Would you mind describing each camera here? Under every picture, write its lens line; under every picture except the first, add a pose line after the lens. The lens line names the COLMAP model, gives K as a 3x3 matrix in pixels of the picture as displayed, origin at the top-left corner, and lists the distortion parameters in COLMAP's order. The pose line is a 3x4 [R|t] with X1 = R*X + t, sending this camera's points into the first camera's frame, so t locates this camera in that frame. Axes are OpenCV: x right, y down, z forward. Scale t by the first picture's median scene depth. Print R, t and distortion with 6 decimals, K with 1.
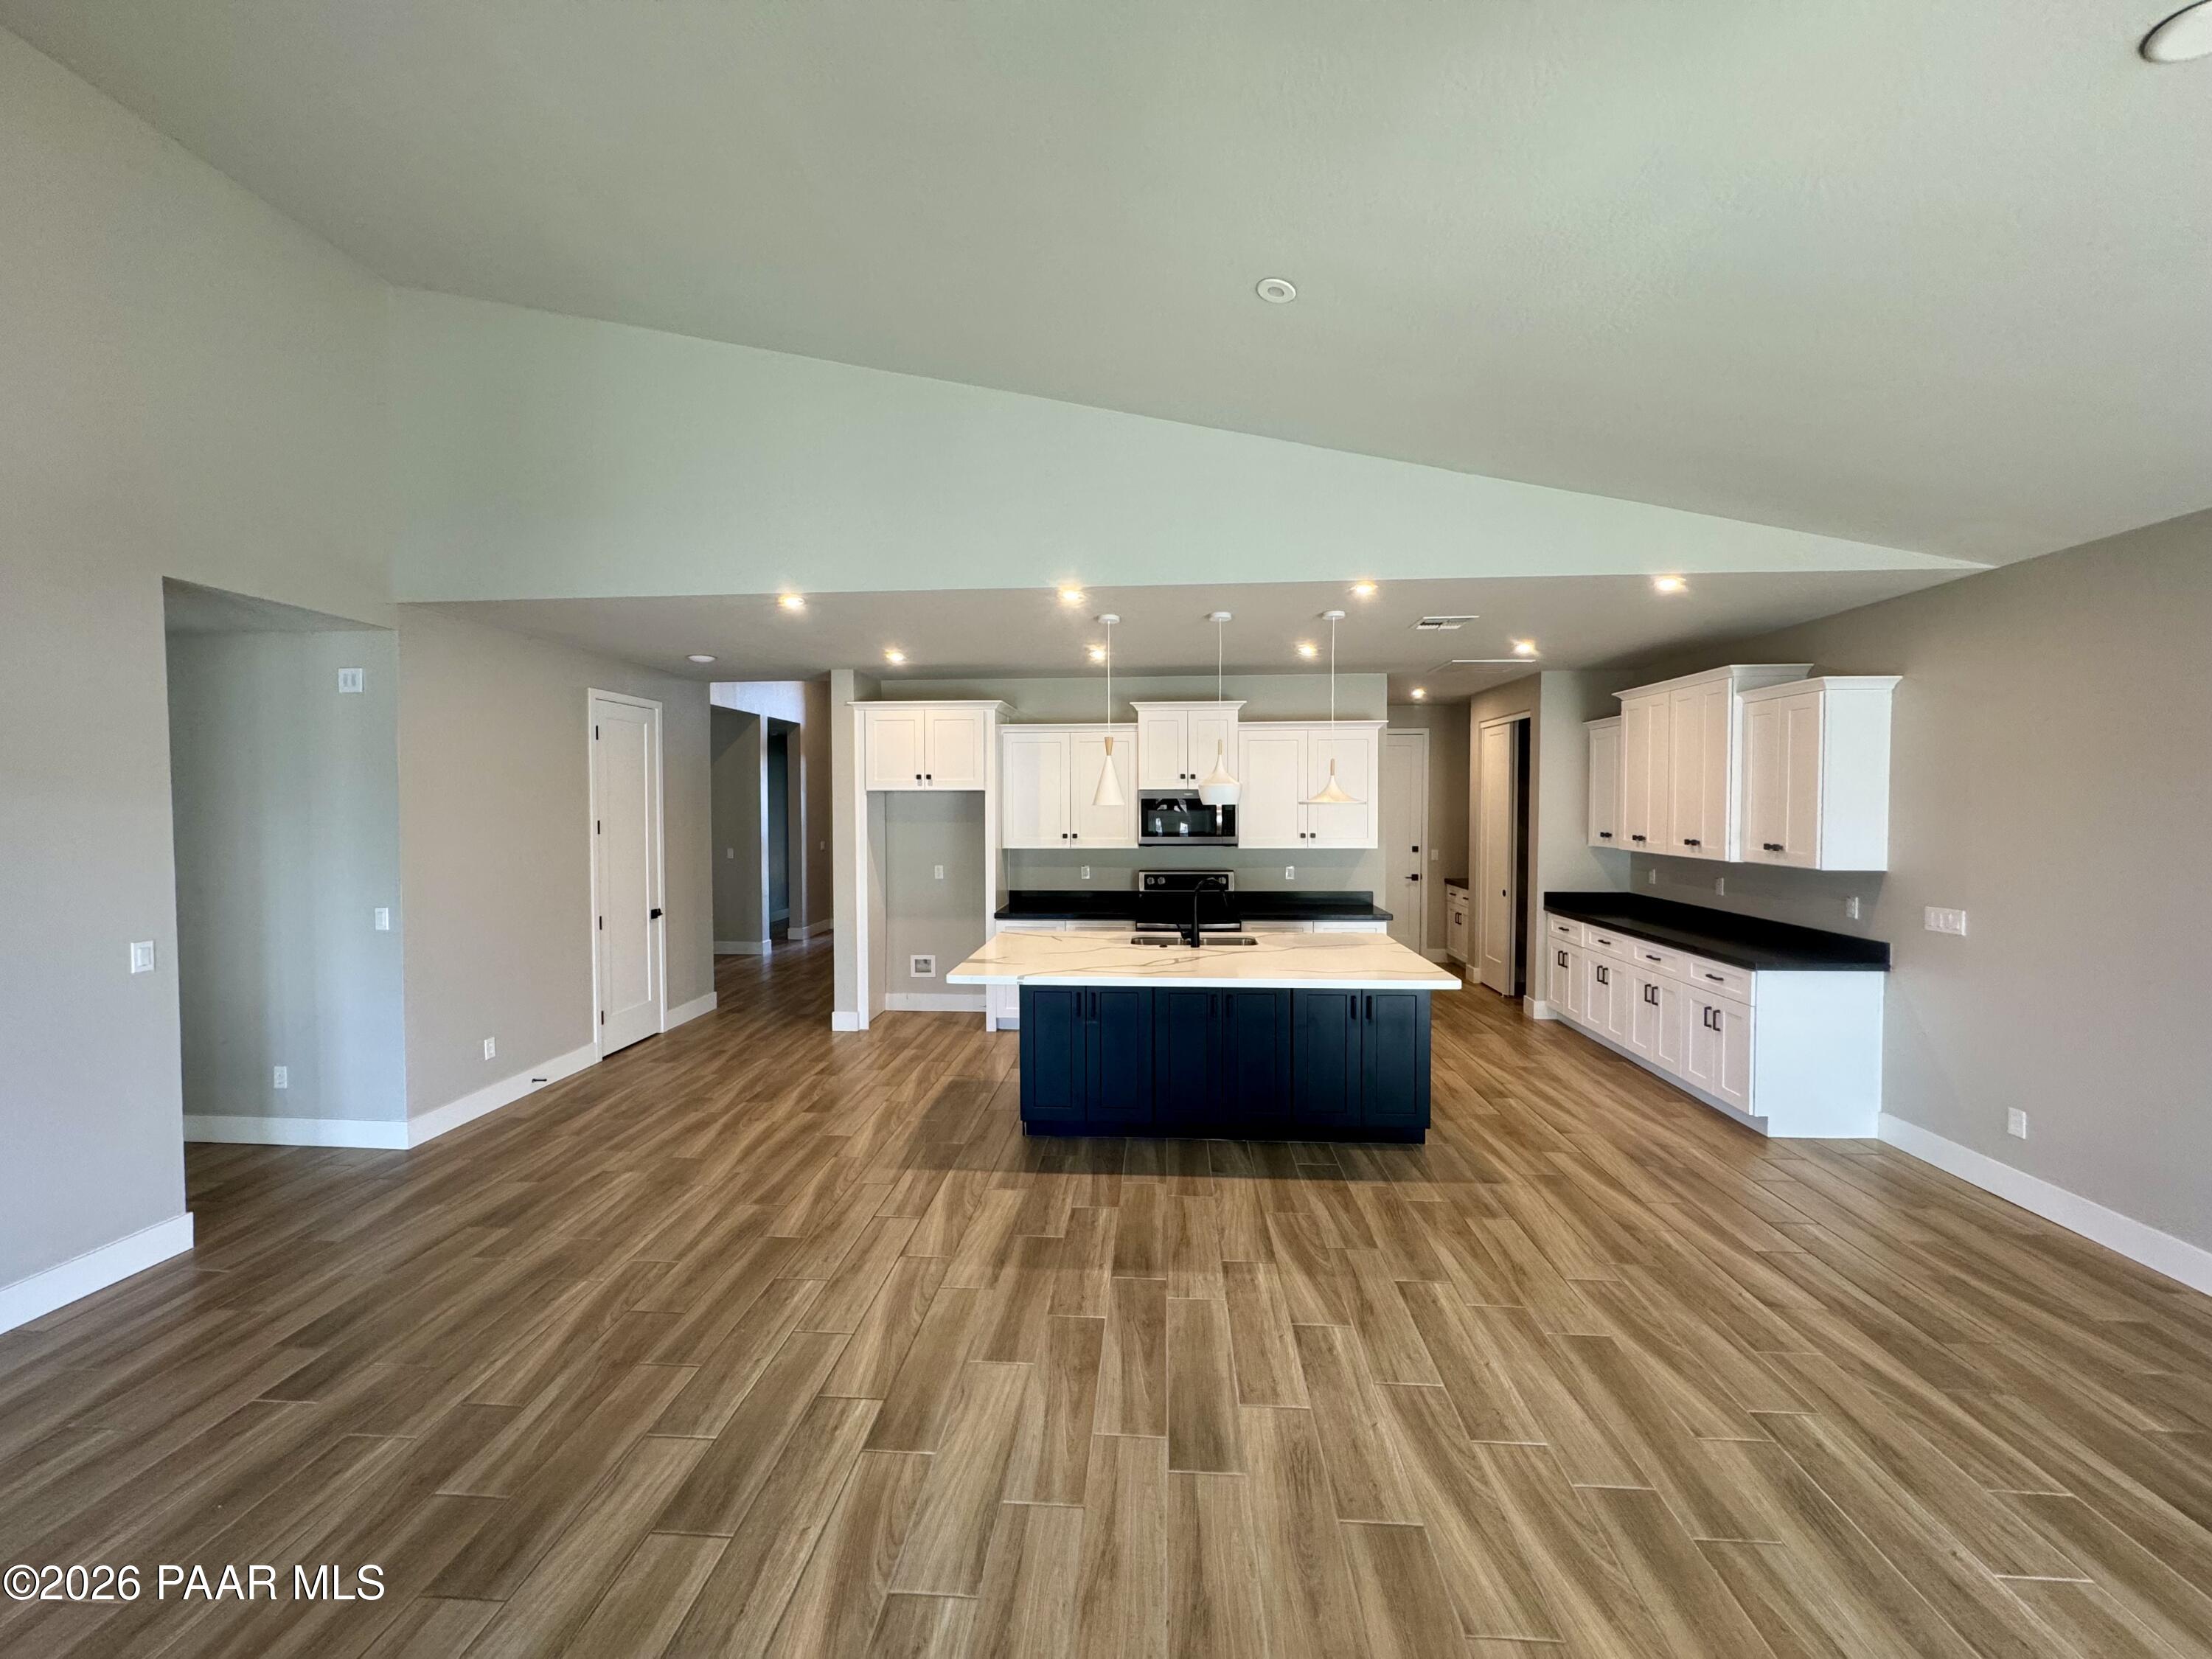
lens RADIAL K [[882.1, 0, 1112.5], [0, 882.1, 821.2], [0, 0, 1]] dist [0.004770, -0.000704]
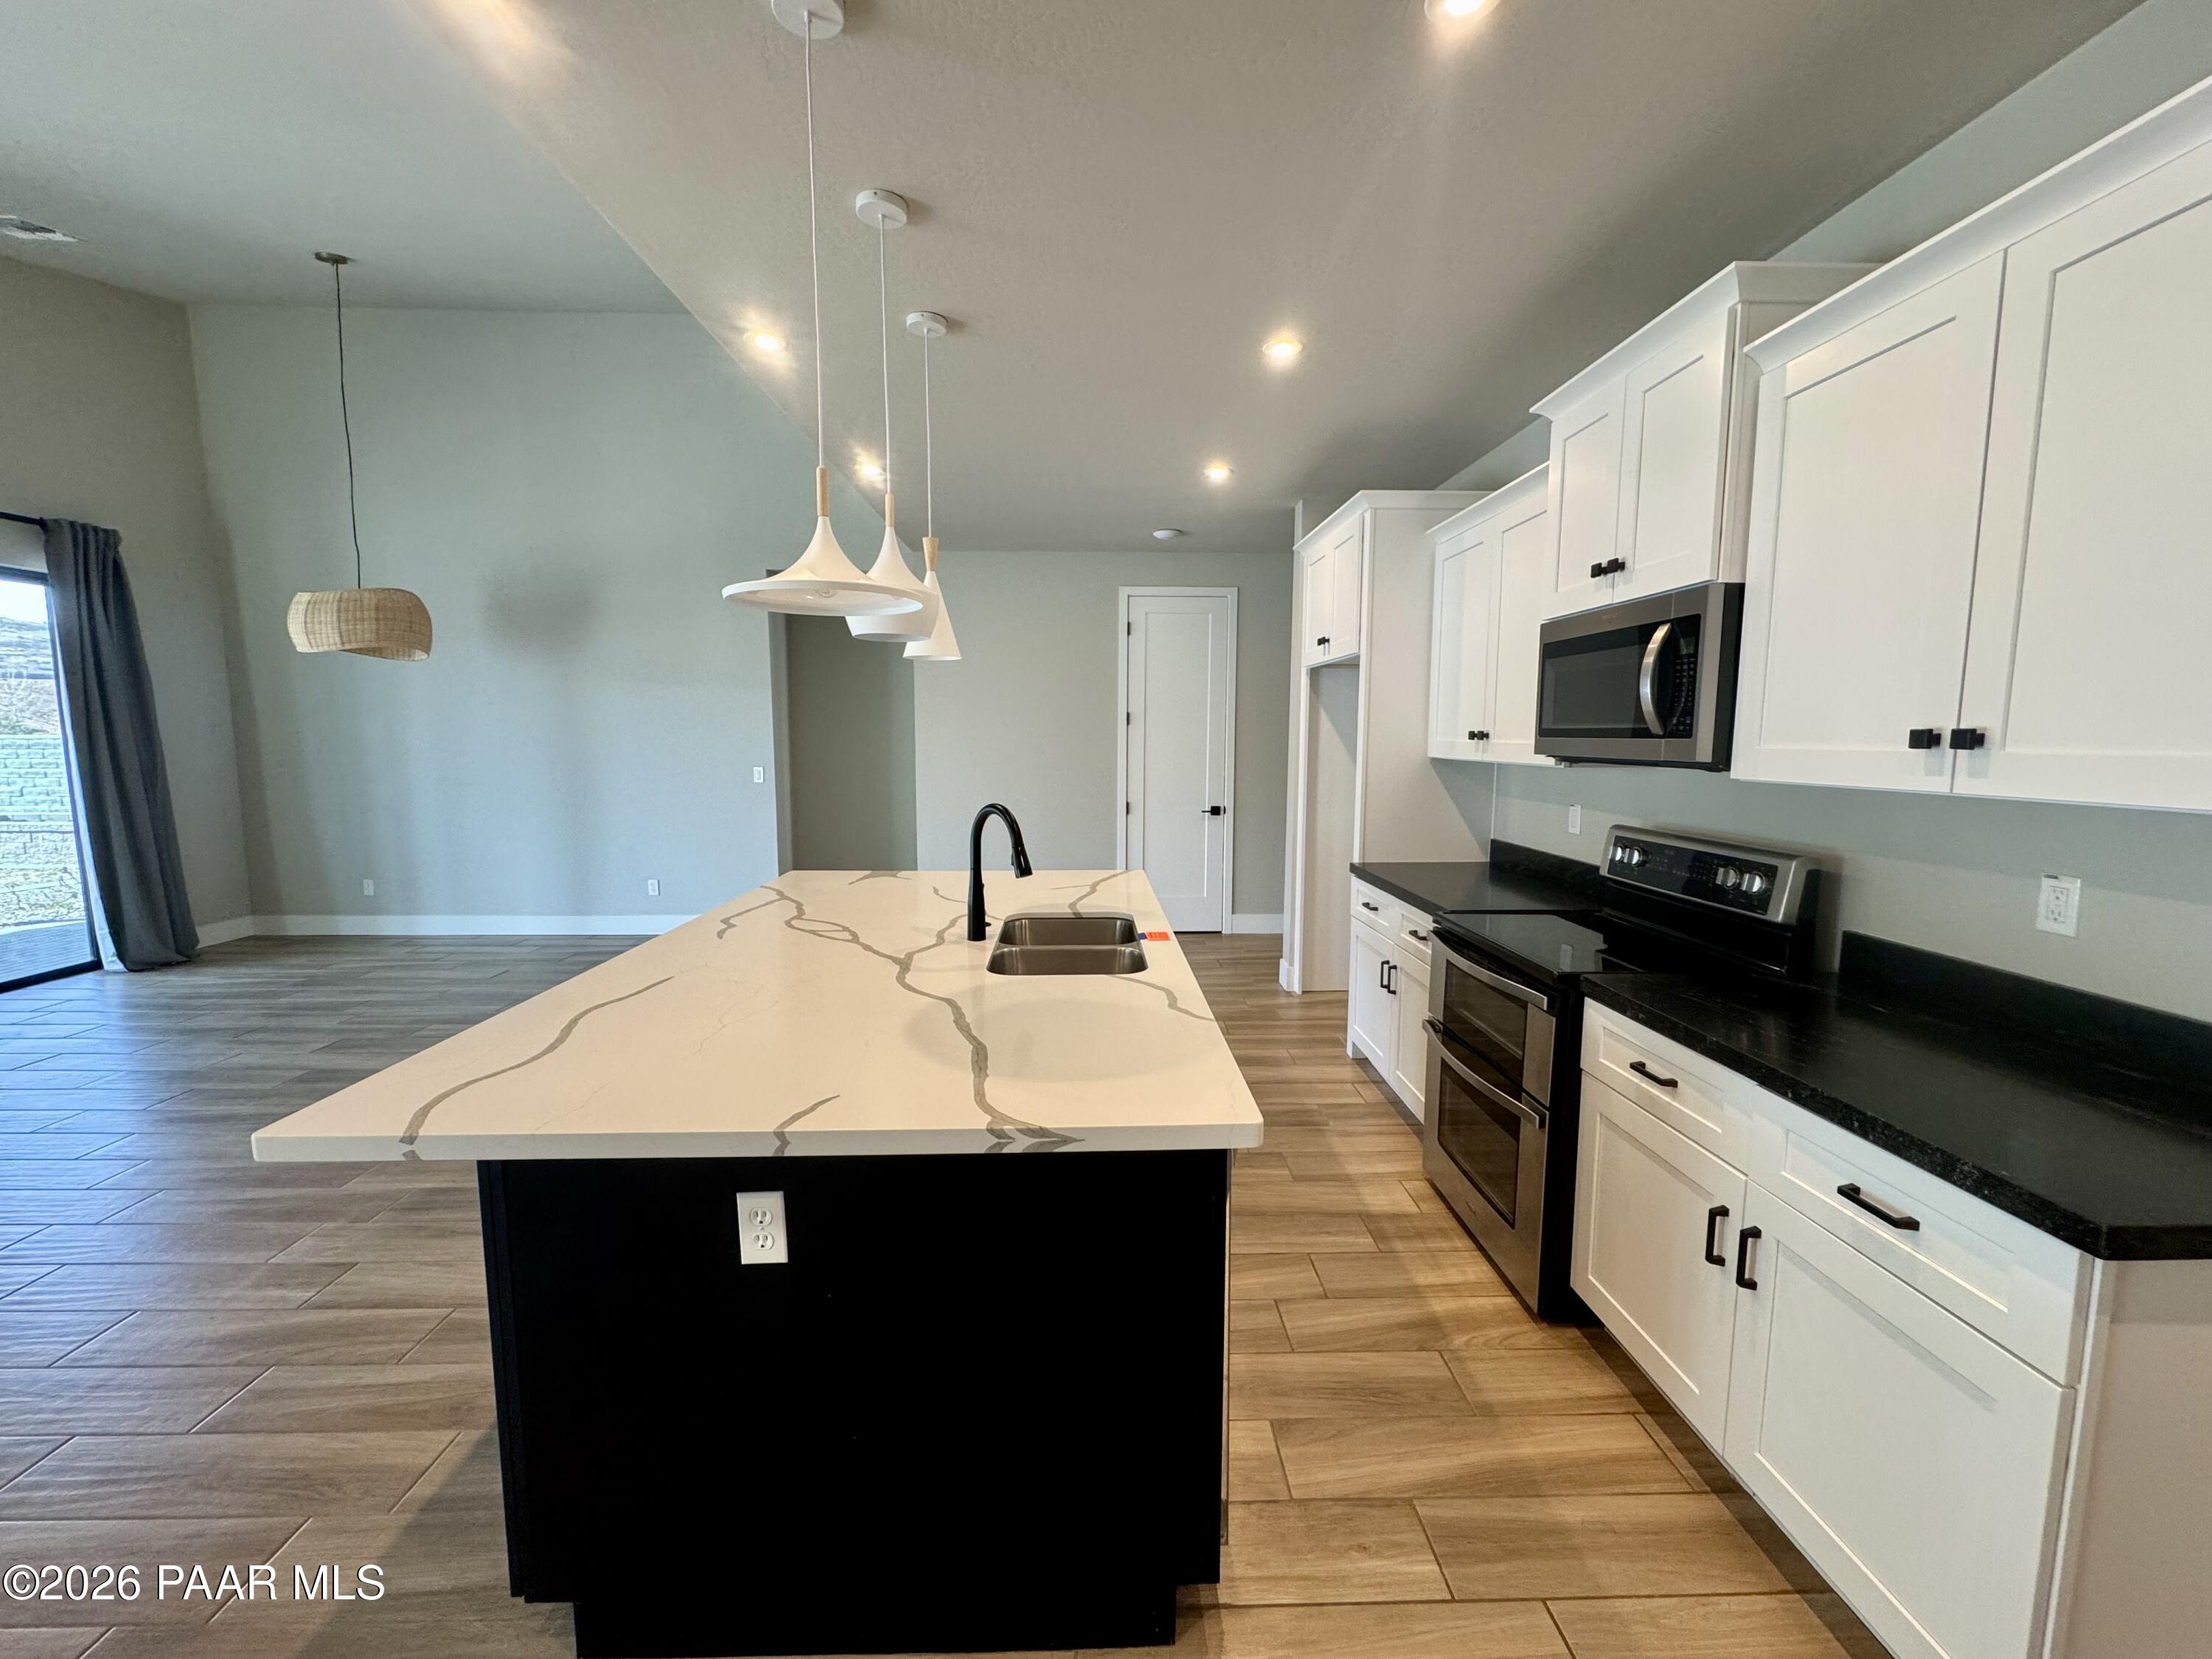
lens RADIAL K [[882.1, 0, 1099.1], [0, 882.1, 836.4], [0, 0, 1]] dist [0.004770, -0.000704]
pose [[0.087866, 0.119641, -0.988921, 0.897577], [-0.023872, 0.992729, 0.117981, 0.042613], [0.995846, 0.013241, 0.090083, 1.594752]]
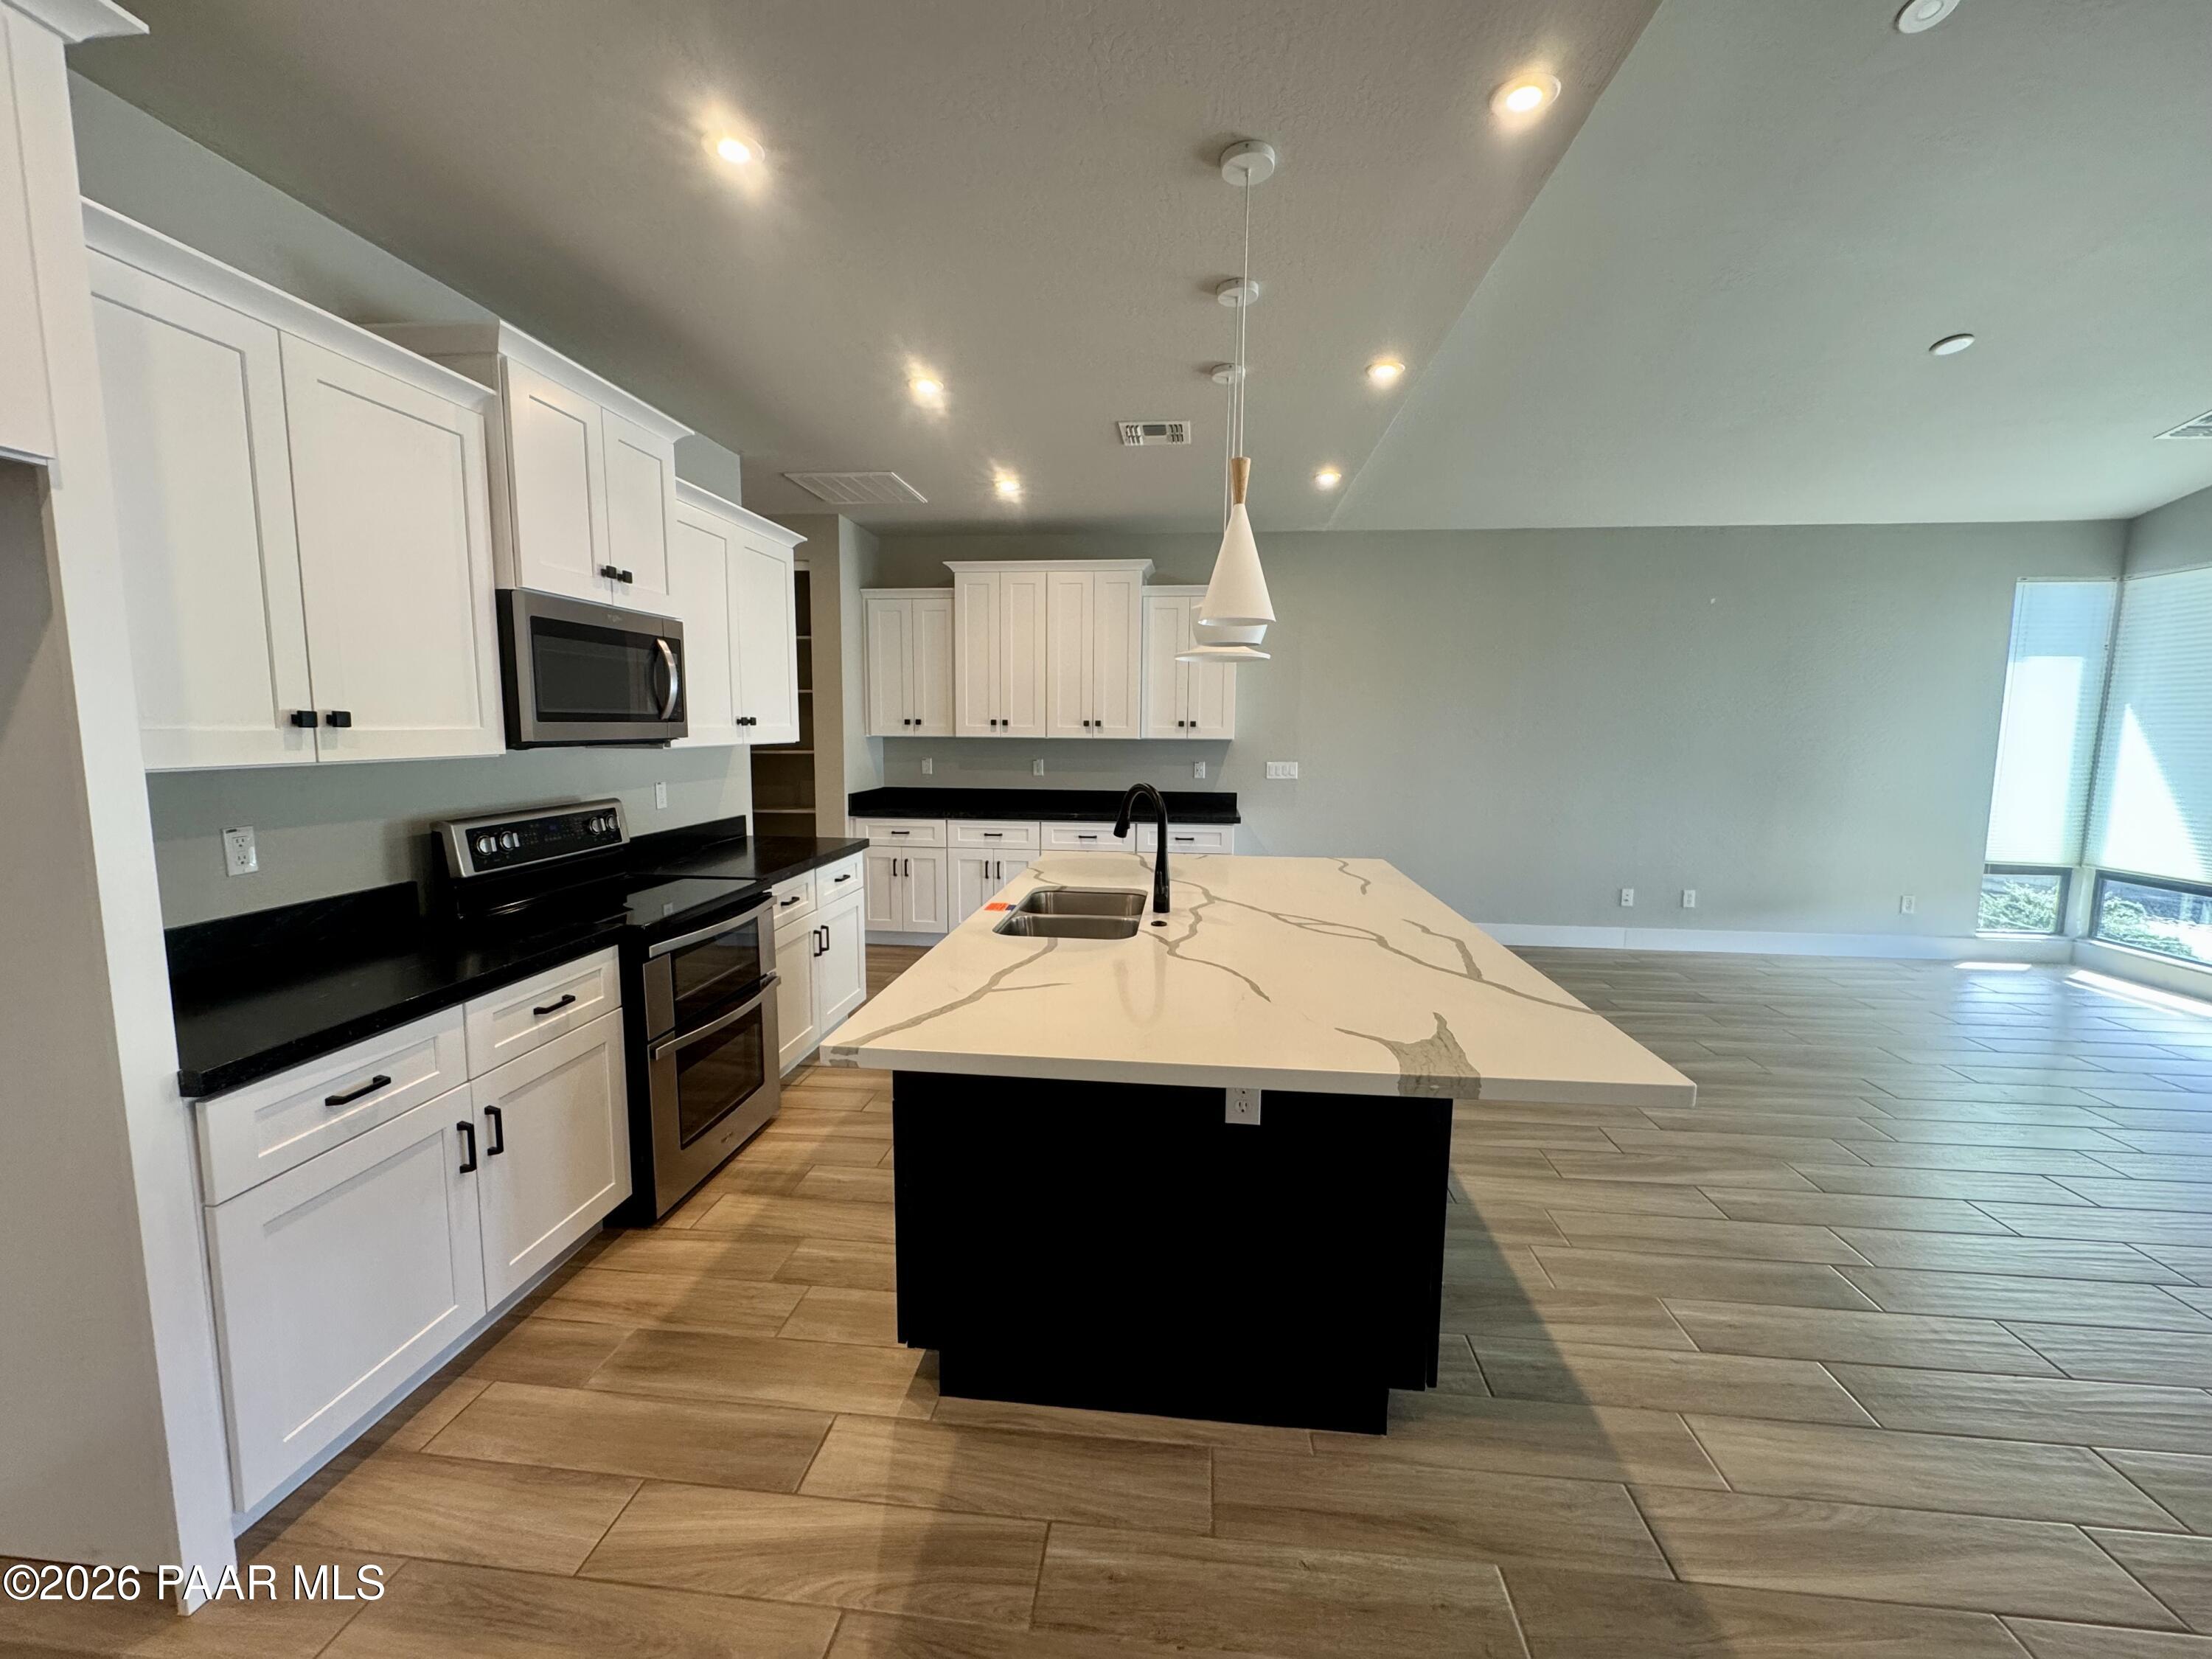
lens RADIAL K [[882.1, 0, 1102.3], [0, 882.1, 830.6], [0, 0, 1]] dist [0.004770, -0.000704]
pose [[0.040595, -0.116957, 0.992307, -0.675363], [0.011221, 0.993116, 0.116593, 0.048333], [-0.999113, 0.006402, 0.041628, 1.582021]]
